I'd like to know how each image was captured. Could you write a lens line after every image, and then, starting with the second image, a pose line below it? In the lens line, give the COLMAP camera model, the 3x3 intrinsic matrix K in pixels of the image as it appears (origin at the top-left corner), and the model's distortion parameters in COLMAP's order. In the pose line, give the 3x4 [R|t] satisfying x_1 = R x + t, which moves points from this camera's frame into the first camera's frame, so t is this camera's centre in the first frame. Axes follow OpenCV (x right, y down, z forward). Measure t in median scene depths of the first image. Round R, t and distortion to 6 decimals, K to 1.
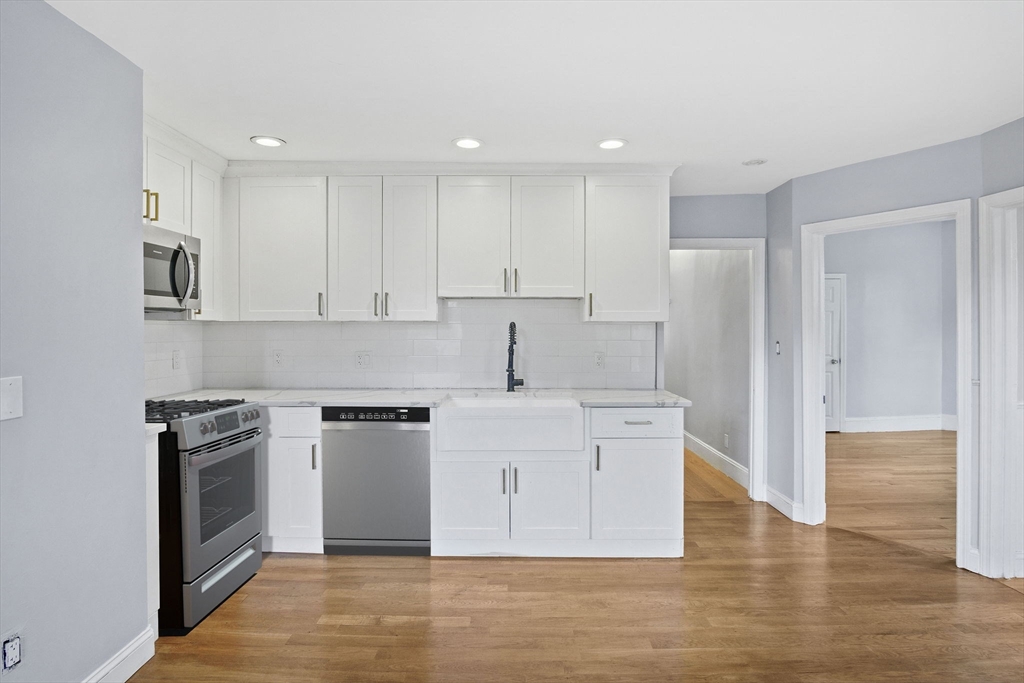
lens RADIAL K [[600.3, 0, 512.0], [0, 600.3, 341.5], [0, 0, 1]] dist [-0.001229, -0.000263]
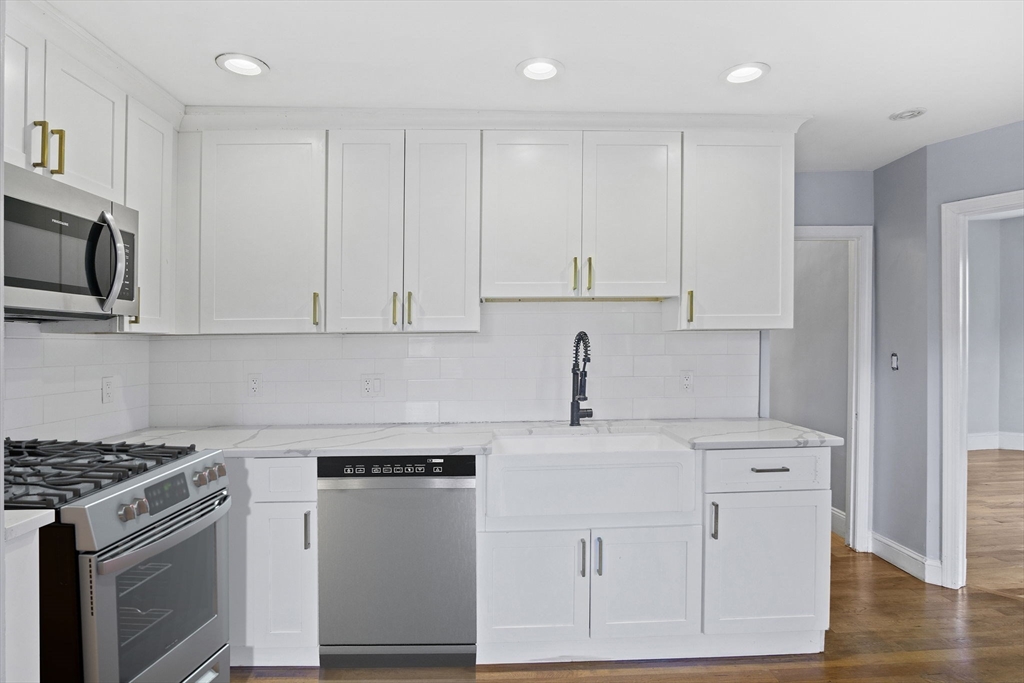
lens RADIAL K [[562.5, 0, 511.6], [0, 562.5, 327.5], [0, 0, 1]] dist [-0.031387, 0.016747]
pose [[0.998673, -0.010150, 0.050491, -0.125645], [0.012919, 0.998412, -0.054827, -0.000986], [-0.049854, 0.055407, 0.997218, 0.340076]]
